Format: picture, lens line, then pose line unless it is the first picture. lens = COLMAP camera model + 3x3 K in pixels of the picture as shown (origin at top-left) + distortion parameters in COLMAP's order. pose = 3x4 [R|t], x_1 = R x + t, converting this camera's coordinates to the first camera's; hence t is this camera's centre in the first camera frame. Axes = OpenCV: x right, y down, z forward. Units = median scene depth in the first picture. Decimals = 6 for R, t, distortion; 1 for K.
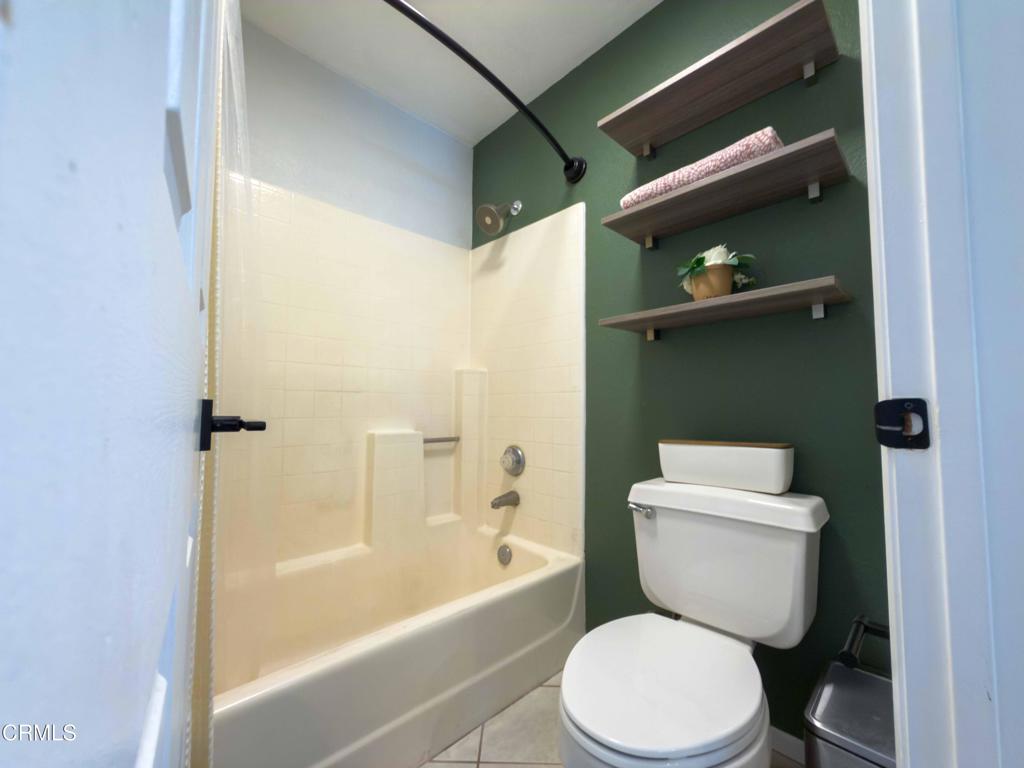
lens RADIAL K [[422.4, 0, 512.0], [0, 422.4, 384.0], [0, 0, 1]] dist [0.000714, 0.000121]
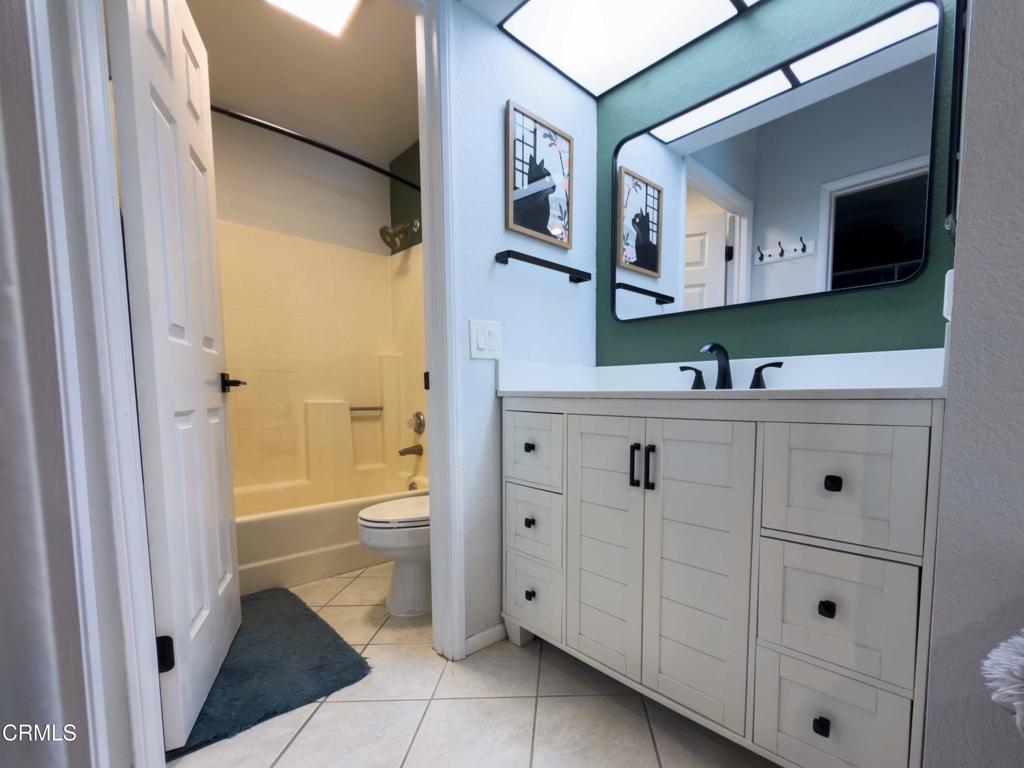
lens RADIAL K [[403.1, 0, 515.3], [0, 403.1, 428.3], [0, 0, 1]] dist [-0.000324, -0.000001]
pose [[0.998180, -0.004618, 0.060127, 0.239577], [-0.004711, 0.988045, 0.154091, -0.004959], [-0.060119, -0.154094, 0.986226, -0.312172]]
